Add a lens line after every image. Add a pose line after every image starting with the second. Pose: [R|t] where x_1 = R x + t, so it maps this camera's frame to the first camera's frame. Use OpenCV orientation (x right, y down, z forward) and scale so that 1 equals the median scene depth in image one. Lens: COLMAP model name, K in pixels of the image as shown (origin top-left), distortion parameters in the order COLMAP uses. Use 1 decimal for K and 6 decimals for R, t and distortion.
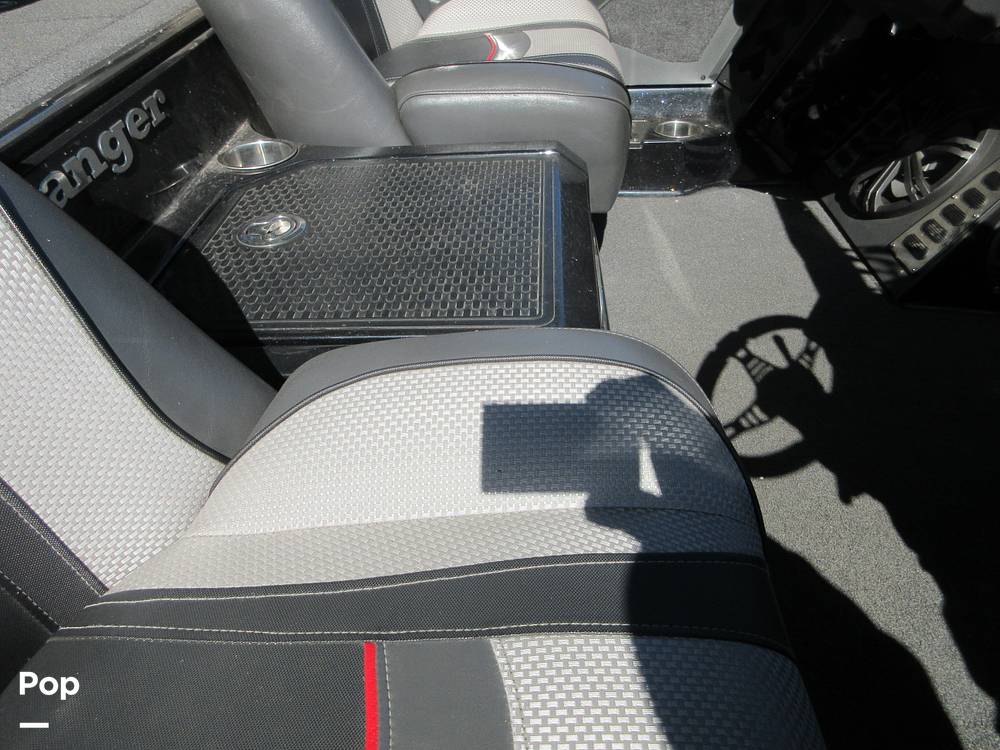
lens RADIAL K [[751.1, 0, 501.5], [0, 751.1, 362.6], [0, 0, 1]] dist [0.007599, -0.000510]
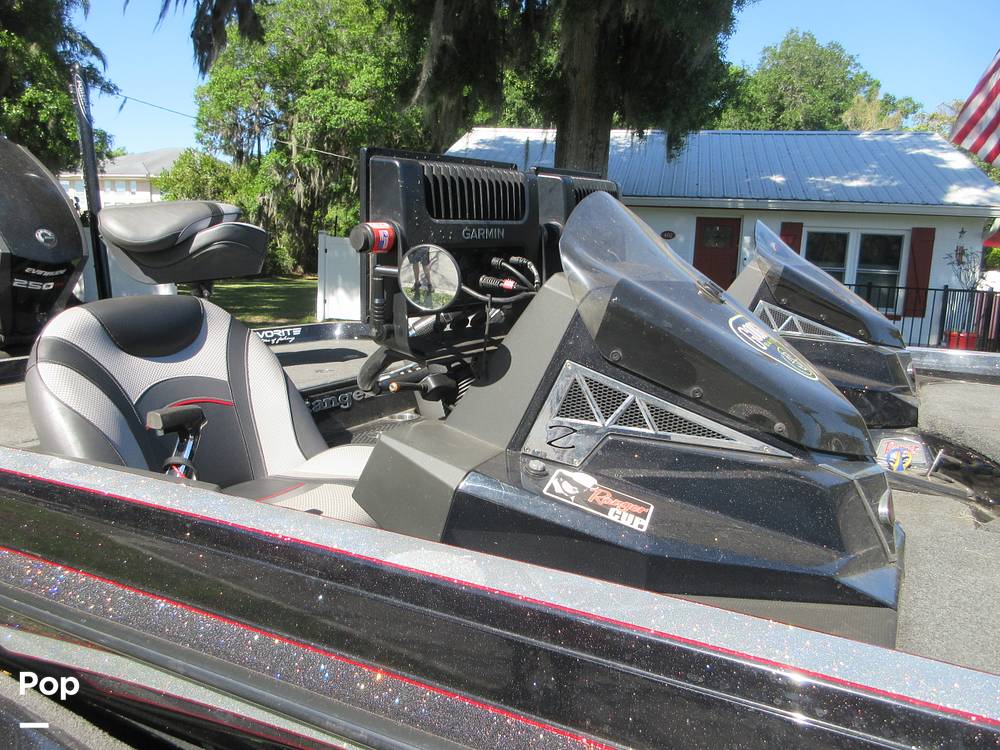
lens RADIAL K [[733.2, 0, 495.3], [0, 733.2, 362.4], [0, 0, 1]] dist [0.000311, 0.003876]
pose [[0.884861, 0.096417, -0.455768, 0.976059], [-0.299406, 0.867231, -0.397826, 0.413122], [0.356899, 0.488481, 0.796247, -0.852077]]
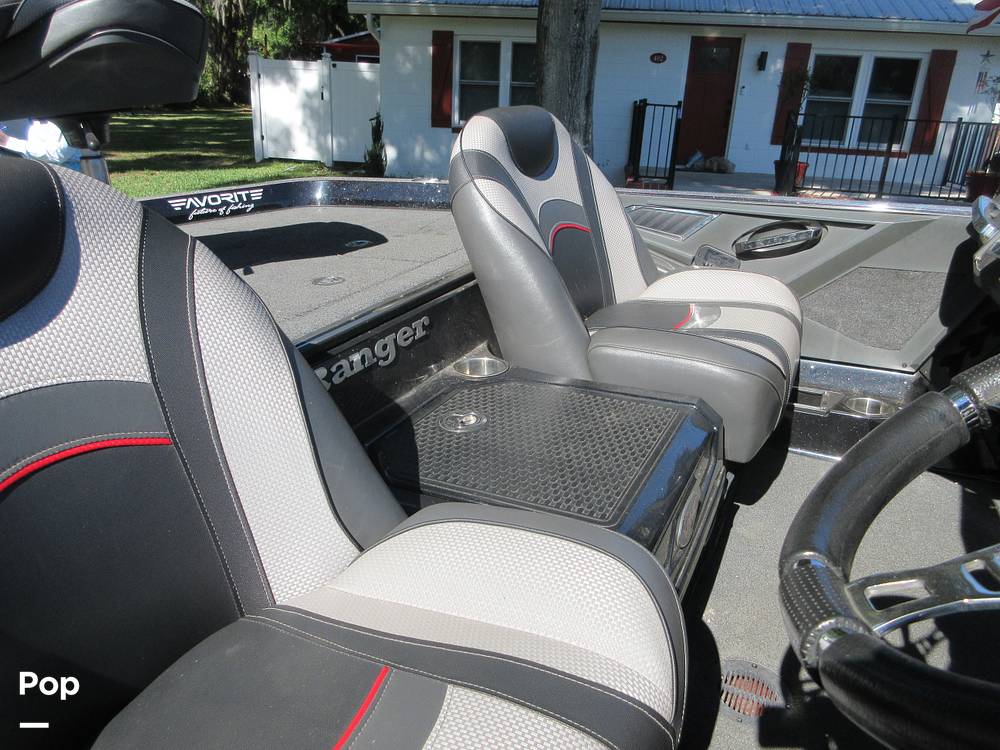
lens RADIAL K [[742.4, 0, 497.3], [0, 742.4, 367.2], [0, 0, 1]] dist [-0.002864, 0.004927]
pose [[0.916072, 0.171046, -0.362707, 0.195210], [-0.262171, 0.939859, -0.218932, 0.015106], [0.303446, 0.295648, 0.905822, -0.227001]]
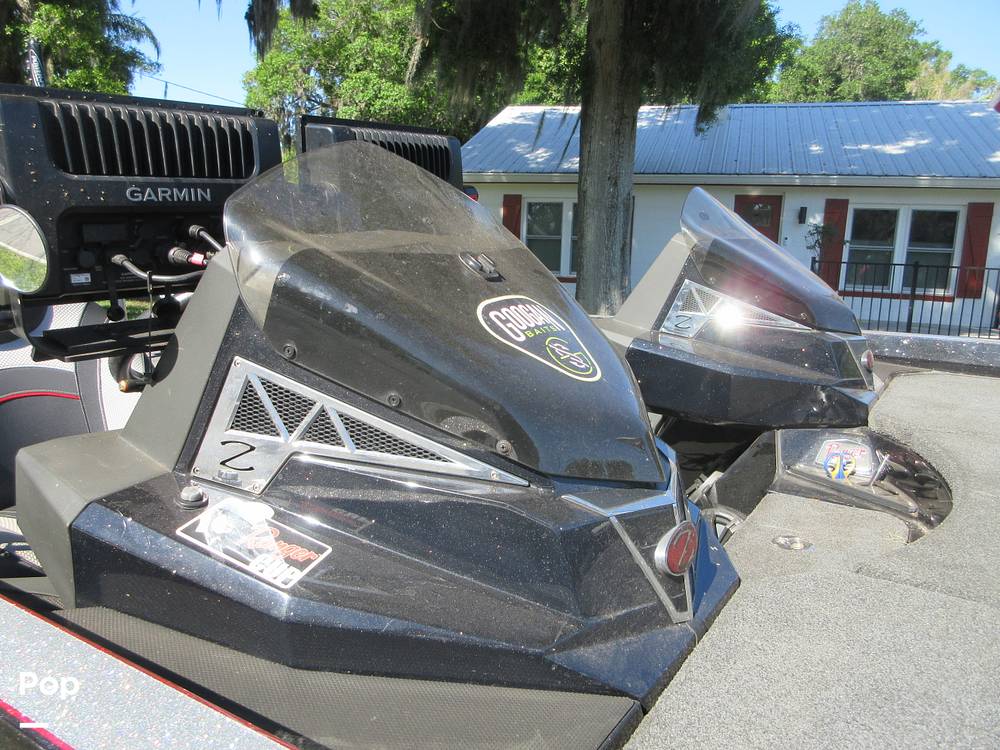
lens RADIAL K [[739.2, 0, 499.3], [0, 739.2, 365.2], [0, 0, 1]] dist [-0.002428, 0.005209]
pose [[0.855622, 0.107172, -0.506384, 1.197807], [-0.321313, 0.876977, -0.357309, 0.211174], [0.405794, 0.468429, 0.784796, -0.559118]]
